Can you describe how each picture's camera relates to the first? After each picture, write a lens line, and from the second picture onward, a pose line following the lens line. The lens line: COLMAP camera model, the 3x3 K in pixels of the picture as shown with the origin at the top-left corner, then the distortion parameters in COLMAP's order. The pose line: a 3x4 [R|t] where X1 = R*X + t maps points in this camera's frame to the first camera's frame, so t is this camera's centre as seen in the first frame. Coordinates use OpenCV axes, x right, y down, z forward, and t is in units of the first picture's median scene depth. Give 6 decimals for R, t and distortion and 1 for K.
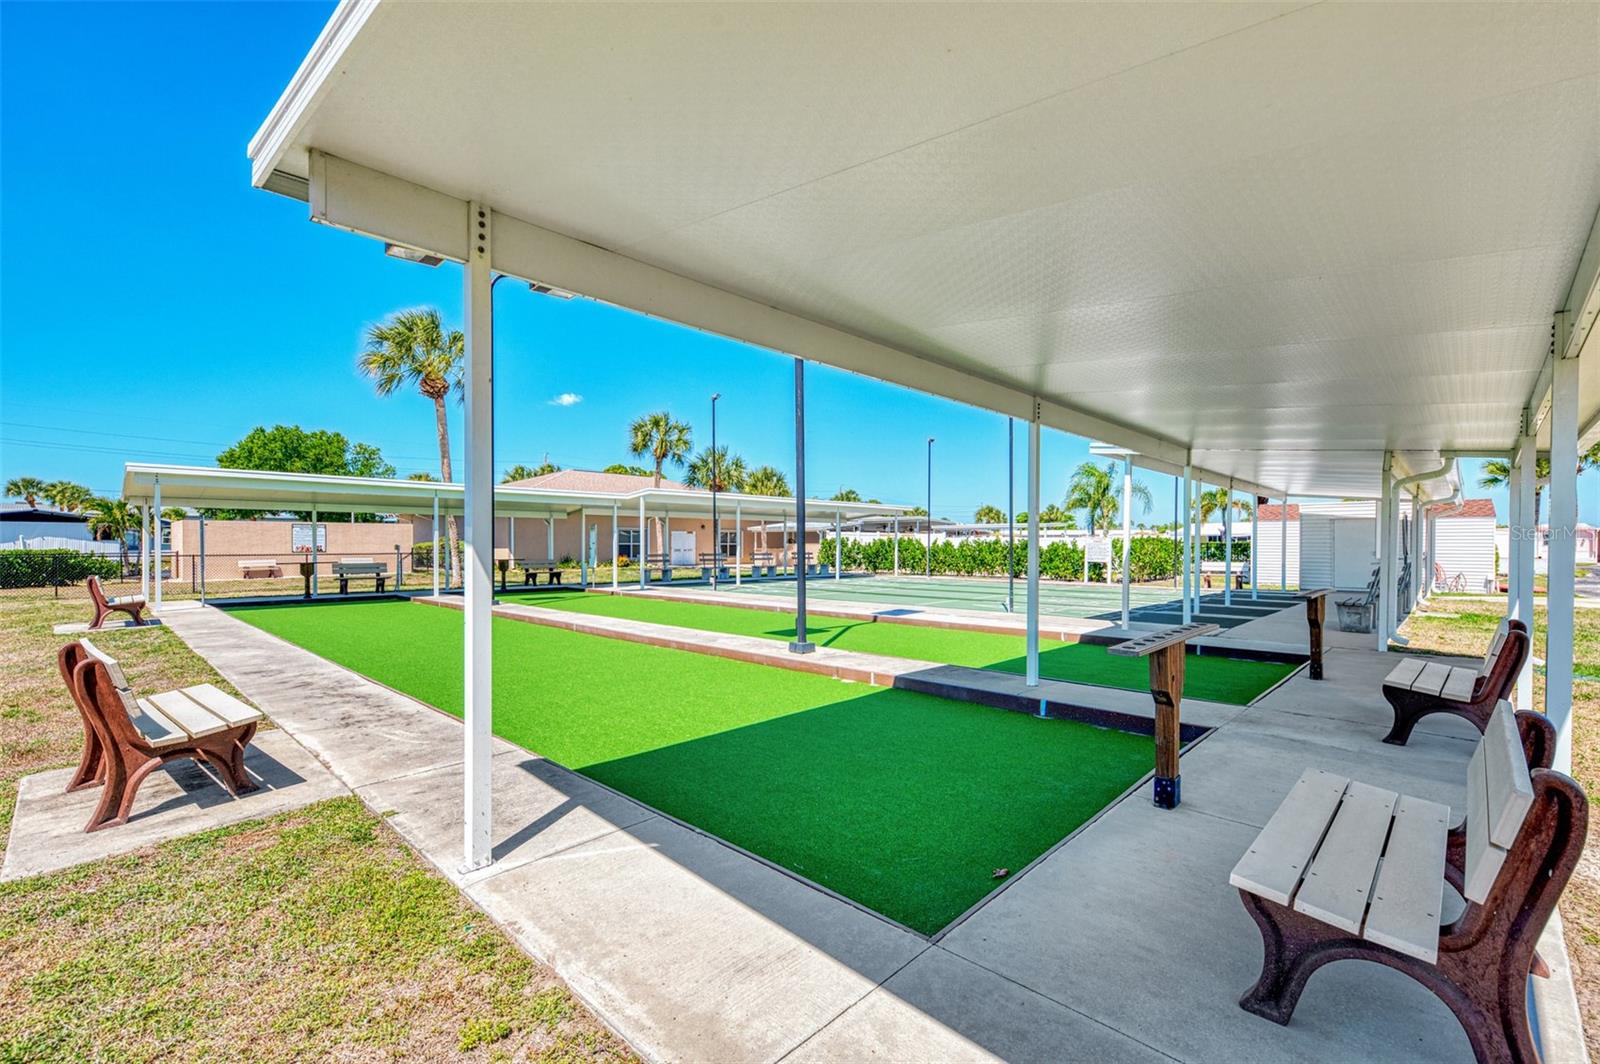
lens RADIAL K [[658.4, 0, 800.0], [0, 658.4, 532.0], [0, 0, 1]] dist [-0.000555, -0.000033]
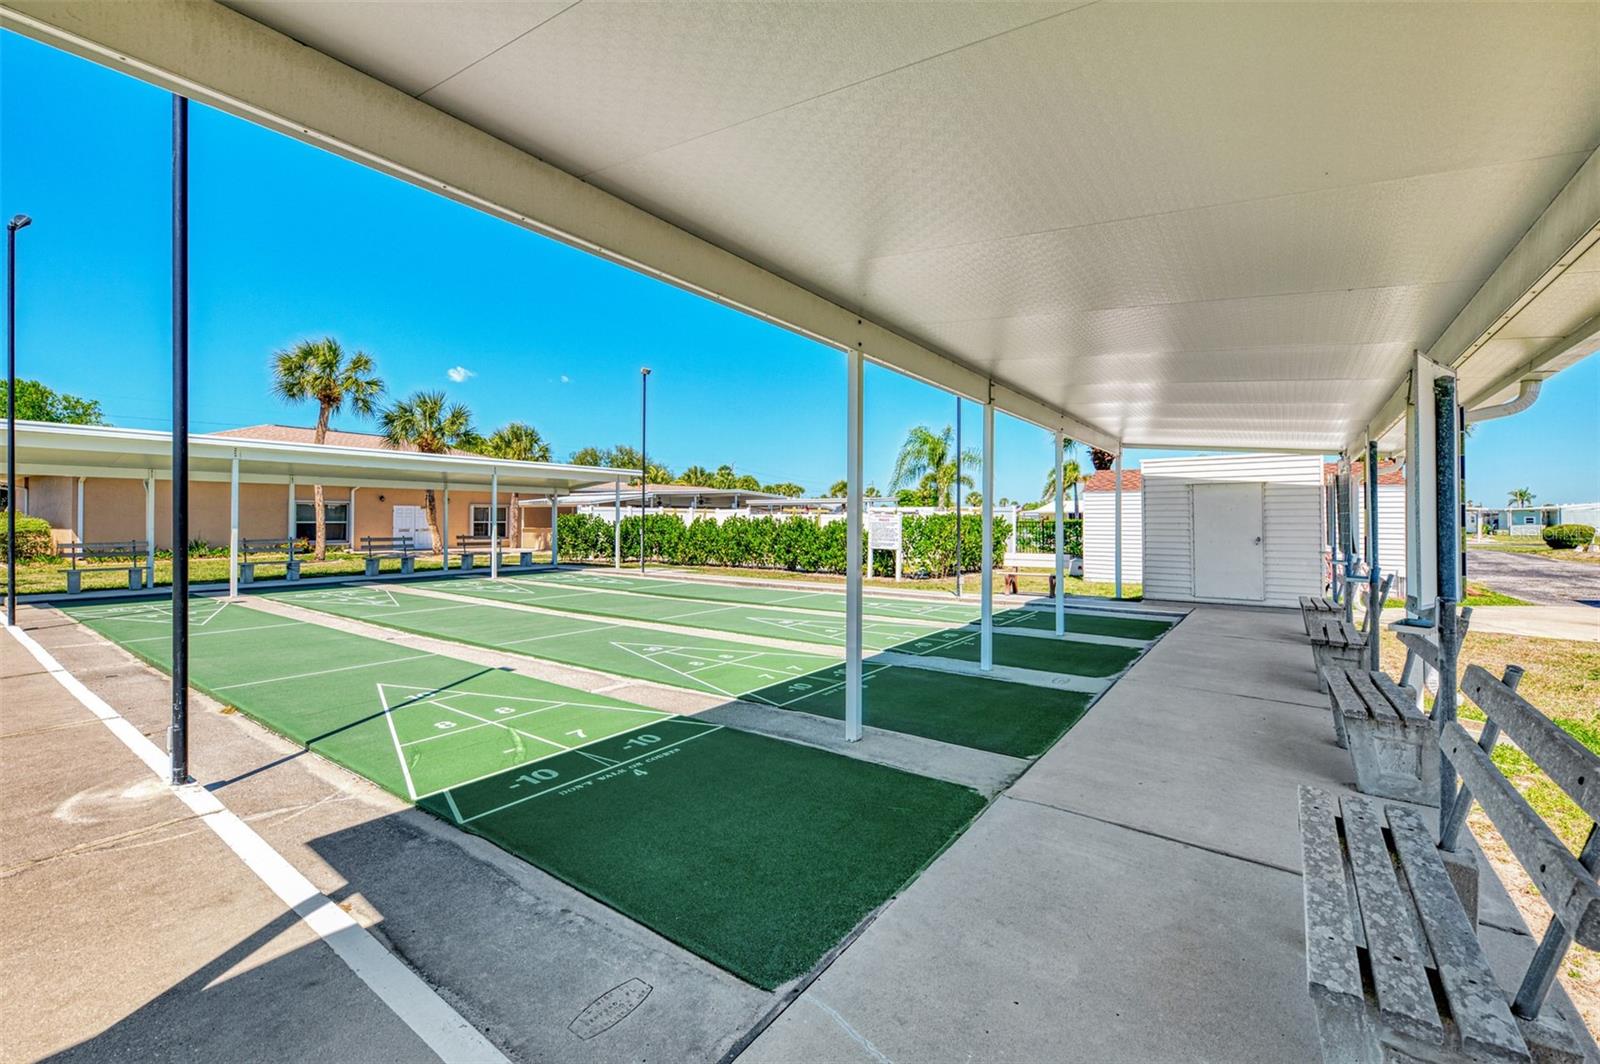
lens RADIAL K [[659.5, 0, 800.0], [0, 659.5, 532.0], [0, 0, 1]] dist [-0.000369, -0.000055]
pose [[0.989734, -0.005311, 0.142820, 0.187660], [0.000457, 0.999422, 0.033996, 0.002728], [-0.142918, -0.033581, 0.989165, 0.227279]]
